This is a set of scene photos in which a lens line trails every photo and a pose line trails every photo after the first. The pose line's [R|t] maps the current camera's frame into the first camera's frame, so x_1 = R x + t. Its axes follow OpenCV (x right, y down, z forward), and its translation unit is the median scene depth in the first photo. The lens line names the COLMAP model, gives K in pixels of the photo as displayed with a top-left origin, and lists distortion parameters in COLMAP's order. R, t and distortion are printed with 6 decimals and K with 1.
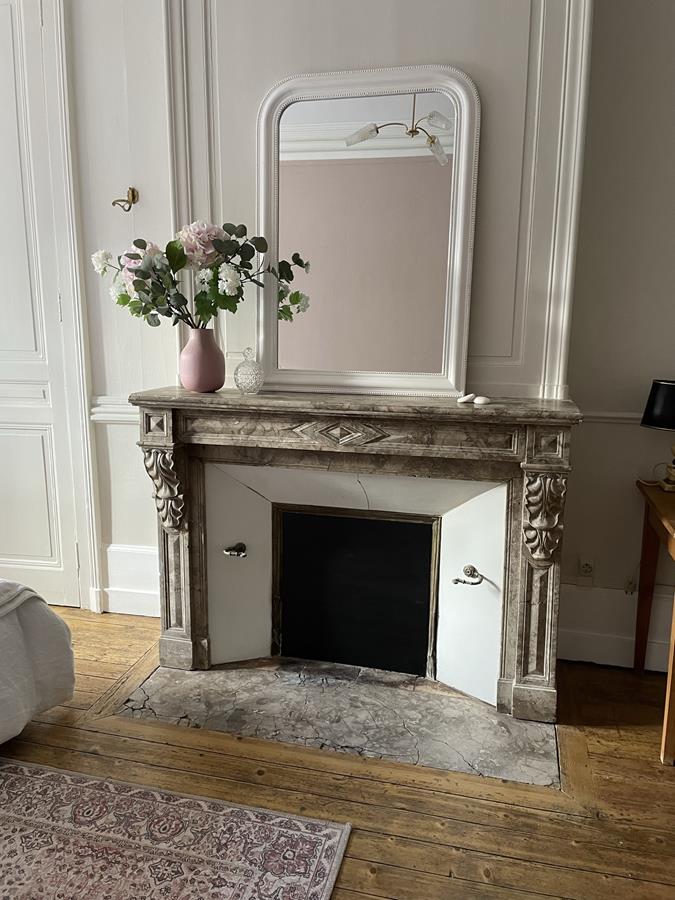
lens RADIAL K [[677.4, 0, 334.4], [0, 677.4, 444.2], [0, 0, 1]] dist [0.073446, -0.085816]
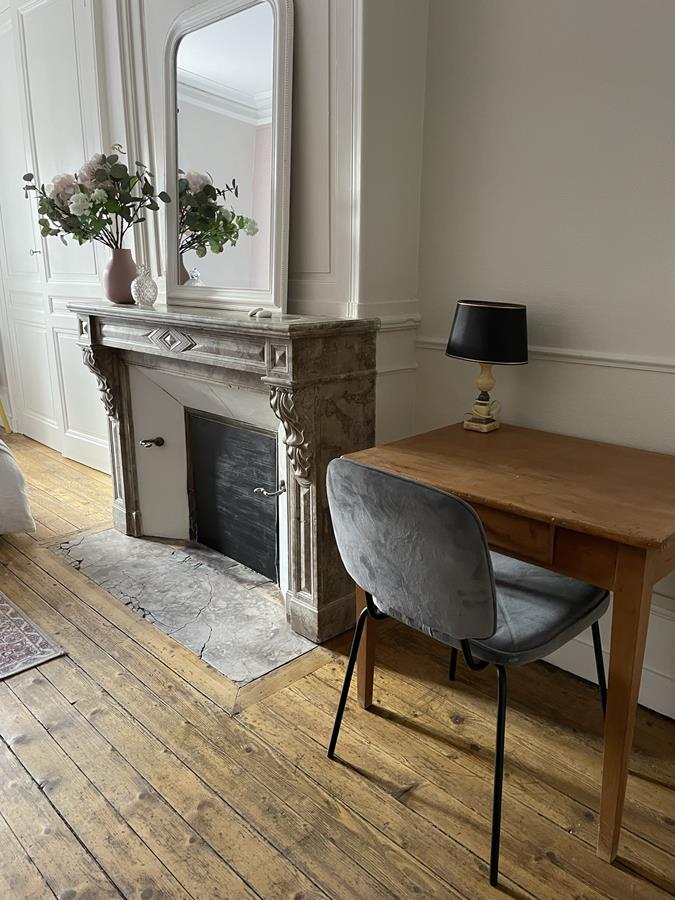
lens RADIAL K [[677.4, 0, 340.8], [0, 677.4, 442.0], [0, 0, 1]] dist [0.073446, -0.085816]
pose [[0.850450, 0.125582, -0.510846, 0.806565], [-0.093084, 0.991688, 0.088822, 0.022586], [0.517754, -0.027987, 0.855072, 0.172874]]
